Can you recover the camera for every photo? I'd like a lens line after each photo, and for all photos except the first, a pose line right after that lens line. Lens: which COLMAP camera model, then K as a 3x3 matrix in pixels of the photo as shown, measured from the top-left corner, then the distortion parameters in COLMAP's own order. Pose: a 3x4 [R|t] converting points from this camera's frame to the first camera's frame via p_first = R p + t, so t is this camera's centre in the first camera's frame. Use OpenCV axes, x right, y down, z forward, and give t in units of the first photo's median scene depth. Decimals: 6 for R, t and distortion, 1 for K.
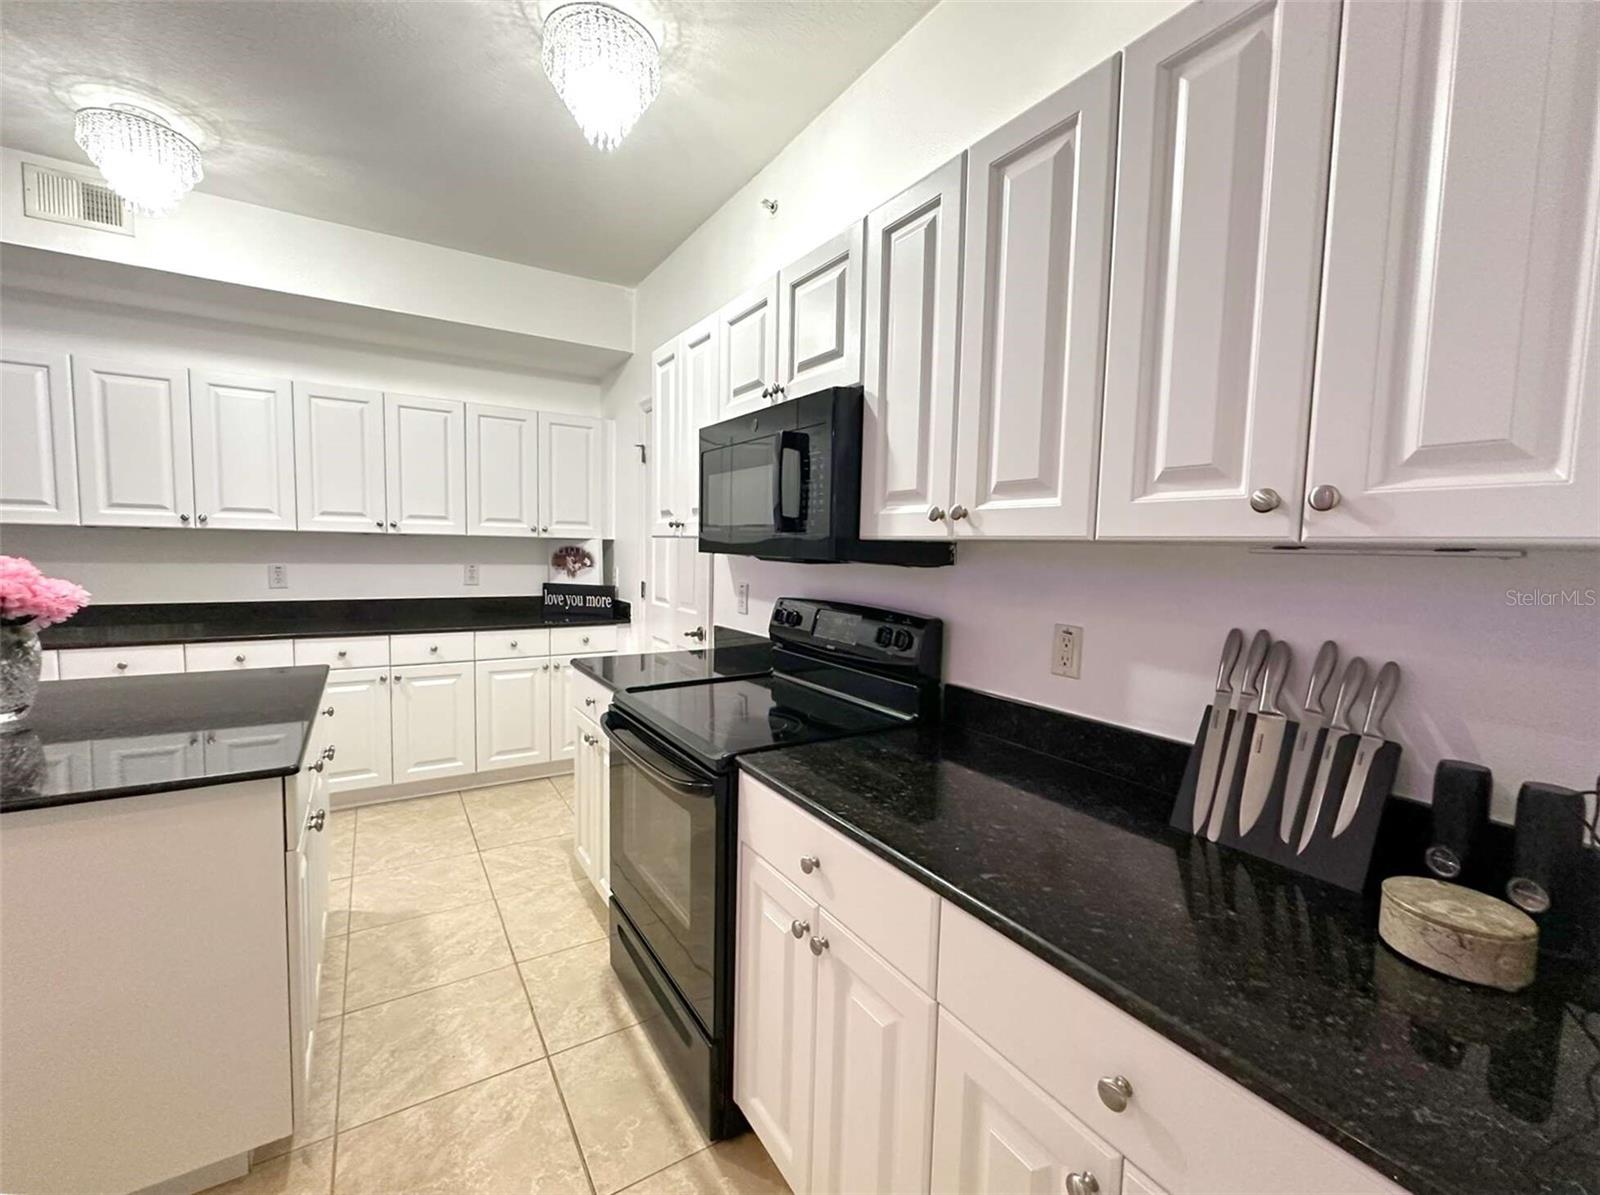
lens RADIAL K [[675.3, 0, 804.6], [0, 675.3, 596.2], [0, 0, 1]] dist [-0.000124, -0.000308]
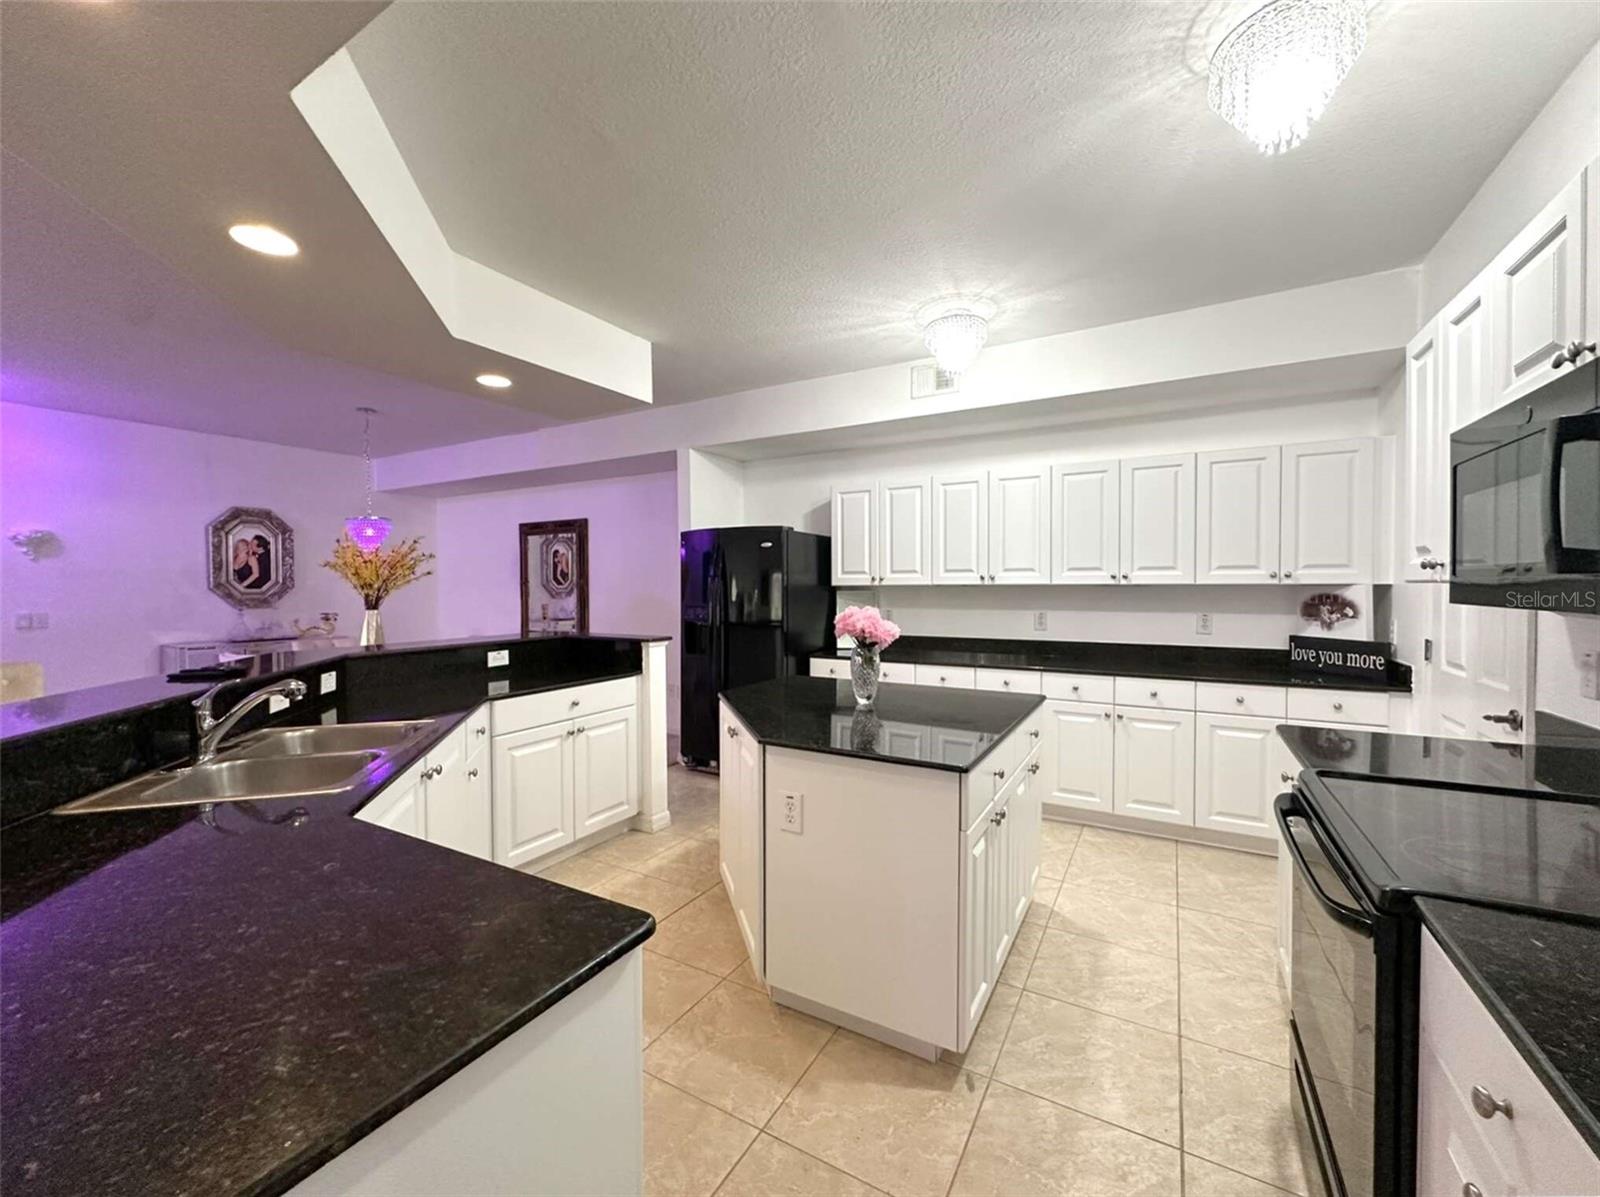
lens RADIAL K [[647.8, 0, 796.2], [0, 647.8, 596.5], [0, 0, 1]] dist [0.001162, 0.000598]
pose [[0.459472, -0.008559, -0.888151, 0.096907], [-0.052186, 0.997966, -0.036614, -0.007349], [0.886658, 0.063172, 0.458091, 0.045513]]
